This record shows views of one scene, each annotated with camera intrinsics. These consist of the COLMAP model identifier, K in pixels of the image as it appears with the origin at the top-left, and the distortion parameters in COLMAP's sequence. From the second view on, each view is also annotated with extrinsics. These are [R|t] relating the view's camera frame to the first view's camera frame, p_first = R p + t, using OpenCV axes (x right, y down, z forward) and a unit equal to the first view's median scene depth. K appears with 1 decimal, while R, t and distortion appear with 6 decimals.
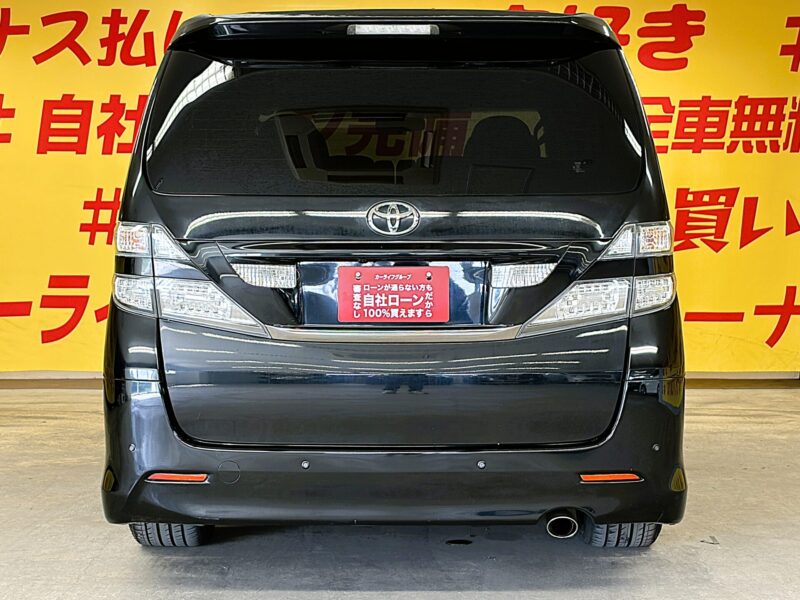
lens RADIAL K [[1749.8, 0, 404.8], [0, 1749.8, 303.8], [0, 0, 1]] dist [0.197174, 0.000000]
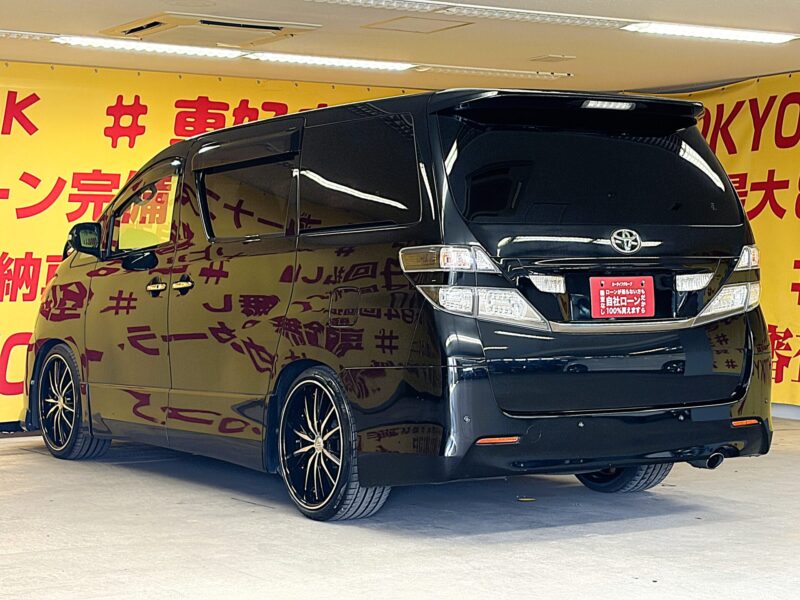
lens RADIAL K [[1648.0, 0, 399.4], [0, 1648.0, 300.7], [0, 0, 1]] dist [0.150576, 0.000000]
pose [[0.844958, -0.017027, 0.534561, -0.842148], [0.049086, 0.997744, -0.045807, 0.047932], [-0.532575, 0.064944, 0.843887, 0.005772]]
